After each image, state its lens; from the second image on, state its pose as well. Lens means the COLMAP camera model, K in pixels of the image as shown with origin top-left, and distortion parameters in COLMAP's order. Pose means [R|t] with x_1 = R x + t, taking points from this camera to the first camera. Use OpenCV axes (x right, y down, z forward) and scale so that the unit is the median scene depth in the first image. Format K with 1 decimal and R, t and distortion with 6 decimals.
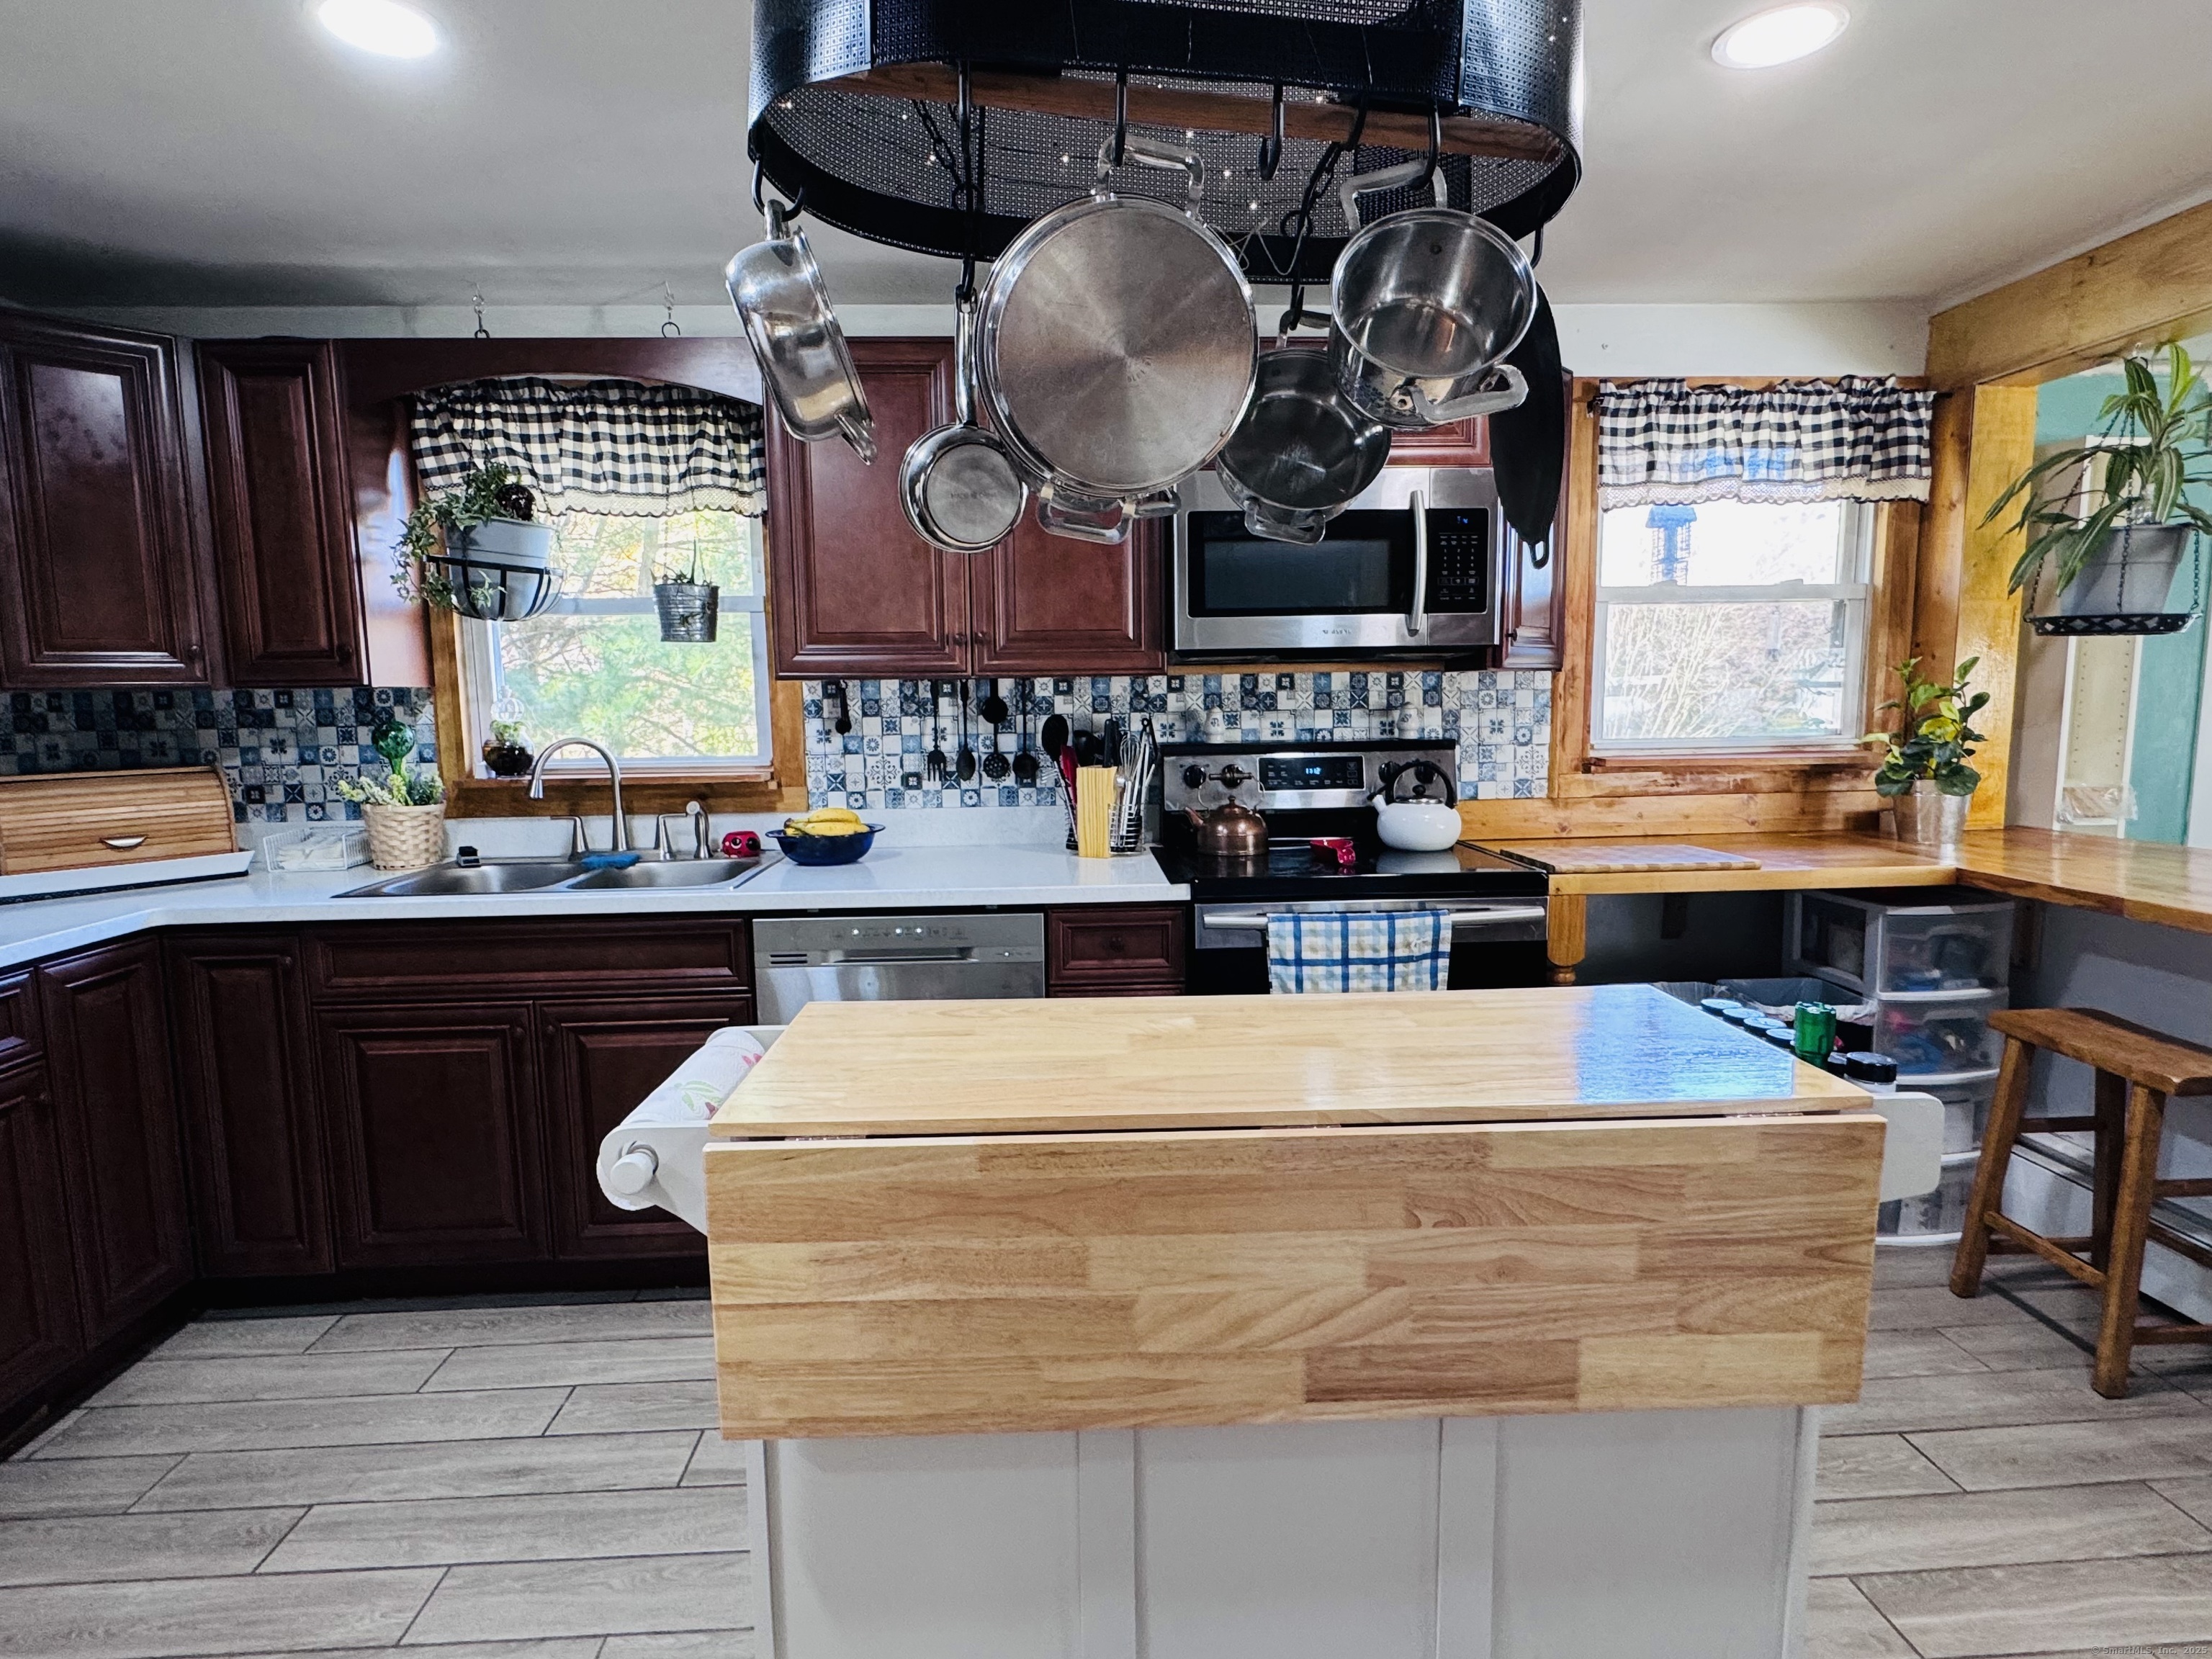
lens RADIAL K [[1145.4, 0, 1097.1], [0, 1145.4, 827.6], [0, 0, 1]] dist [-0.004396, -0.000009]
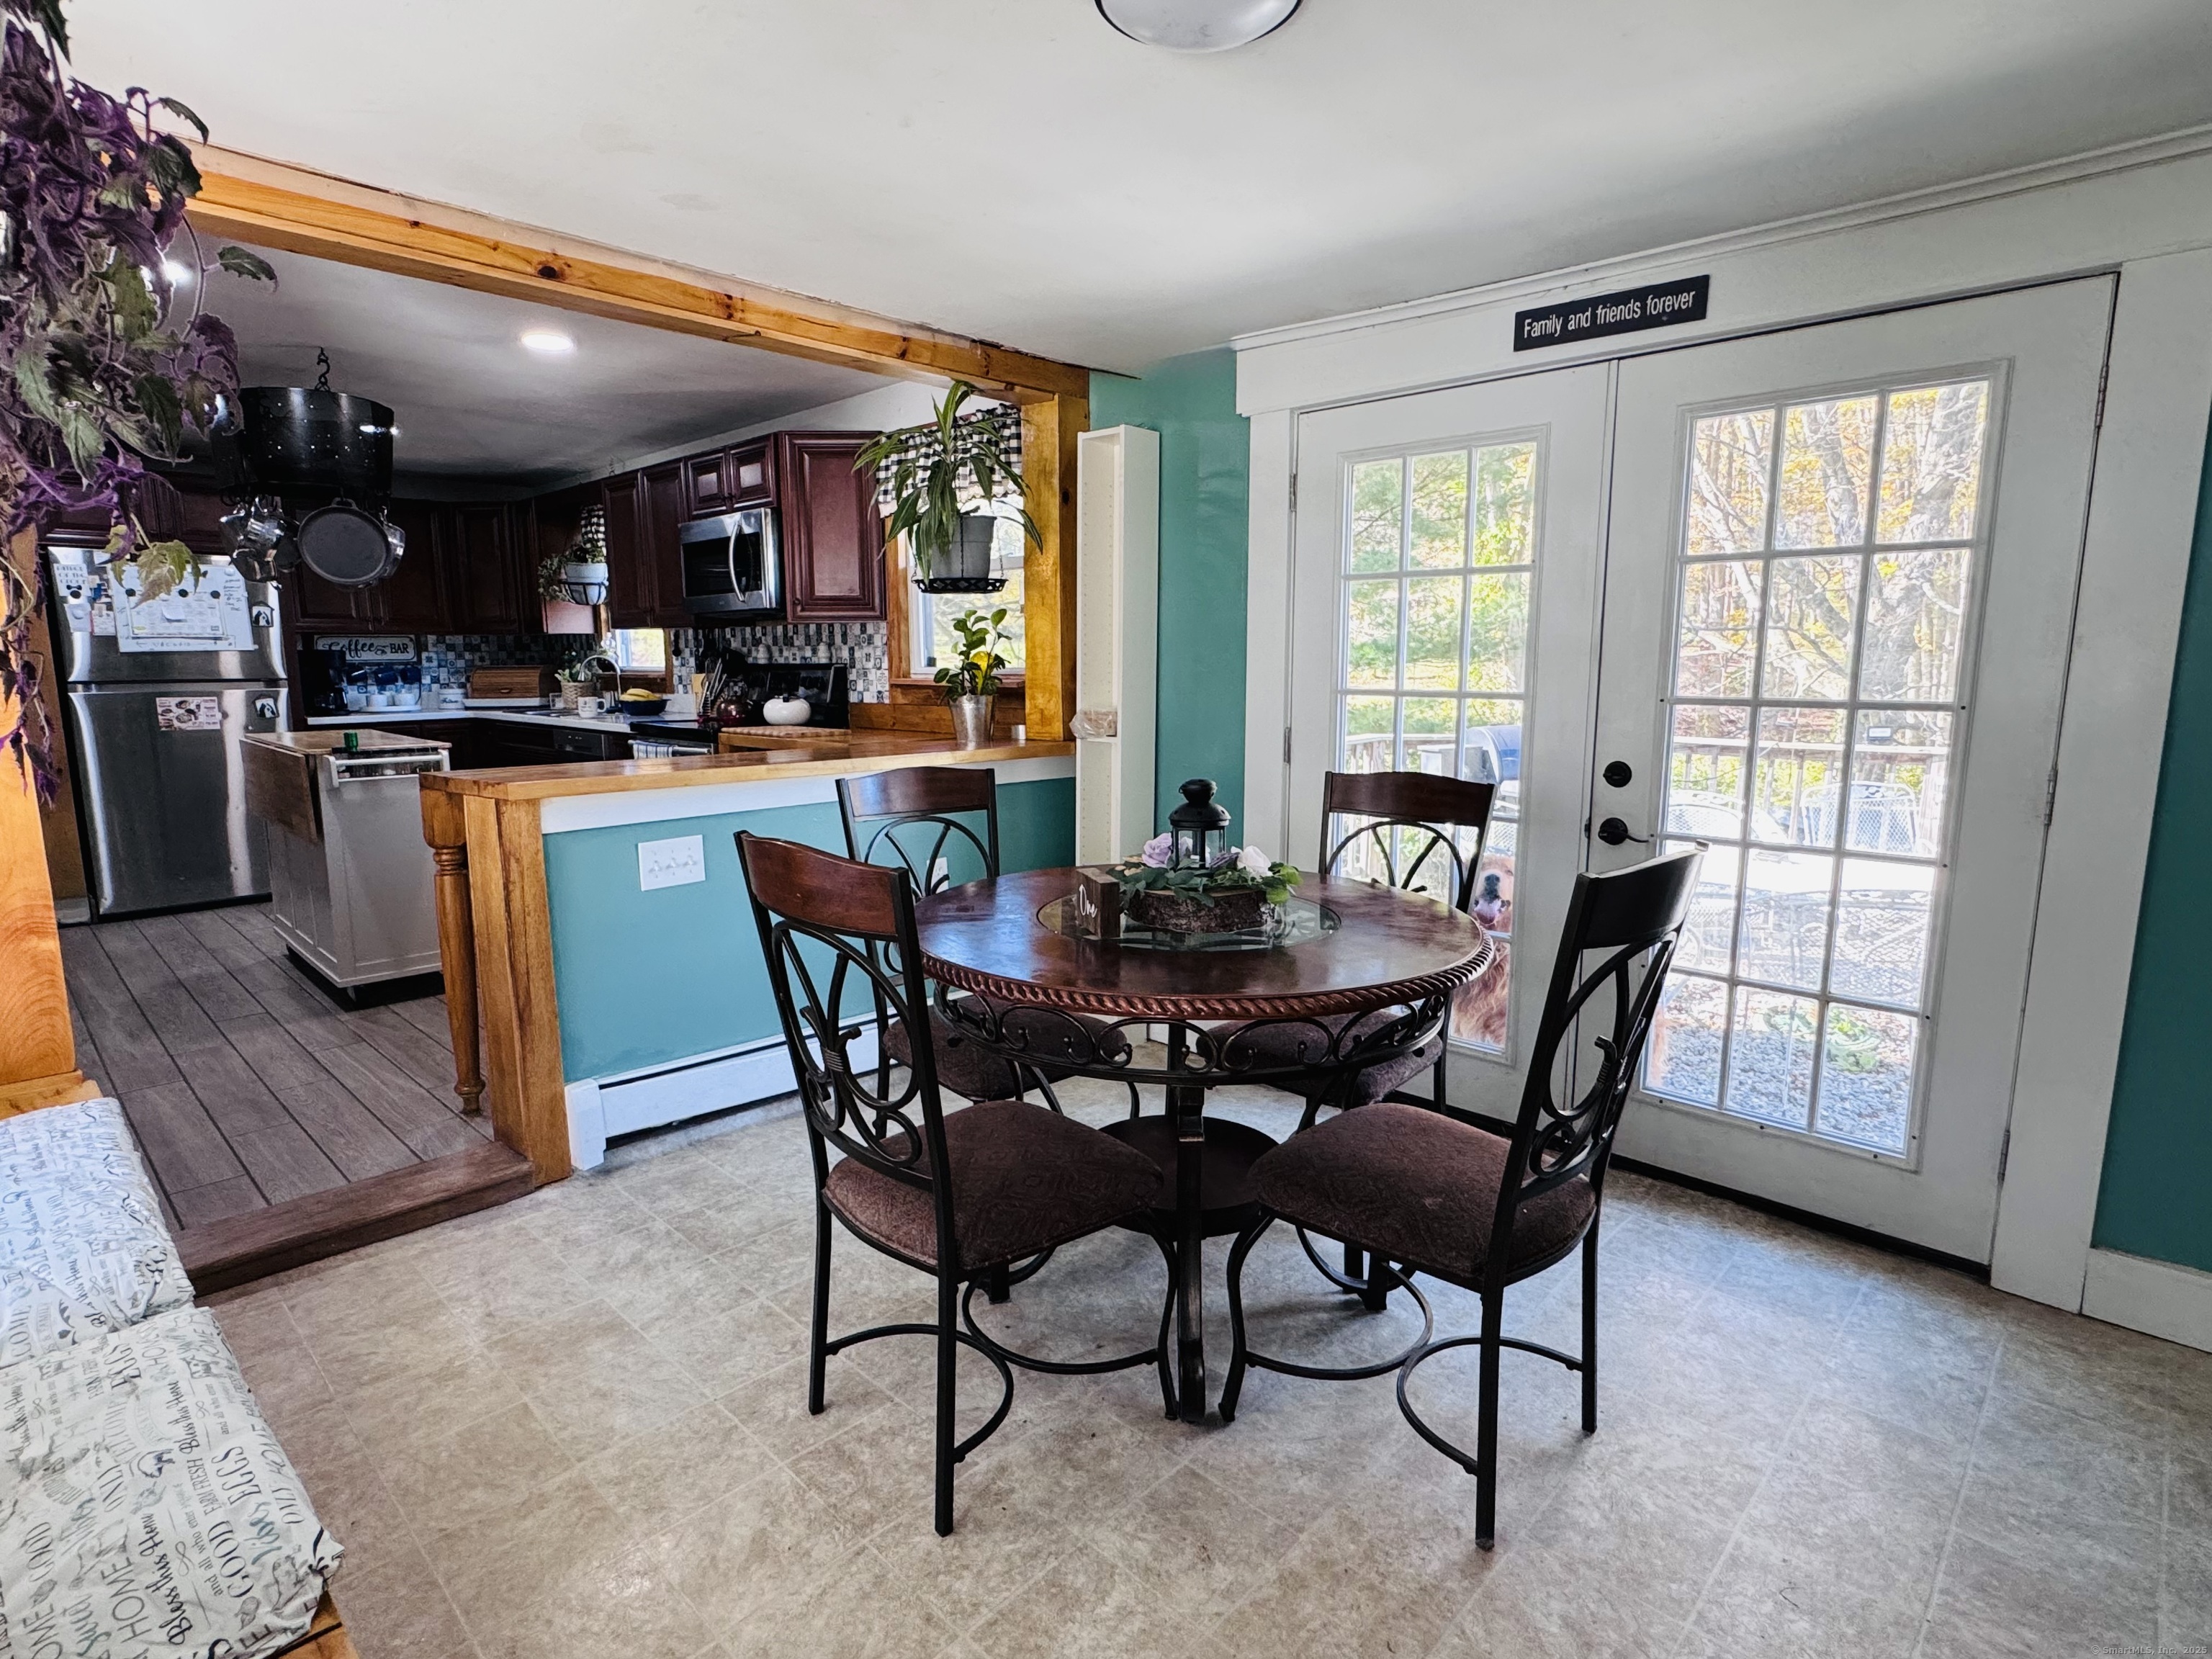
lens RADIAL K [[1124.1, 0, 1094.4], [0, 1124.1, 827.9], [0, 0, 1]] dist [-0.001584, 0.000143]
pose [[0.686427, 0.122024, -0.716888, 1.761896], [-0.091319, 0.992481, 0.081495, -0.008478], [0.721442, 0.009525, 0.692409, 0.142976]]
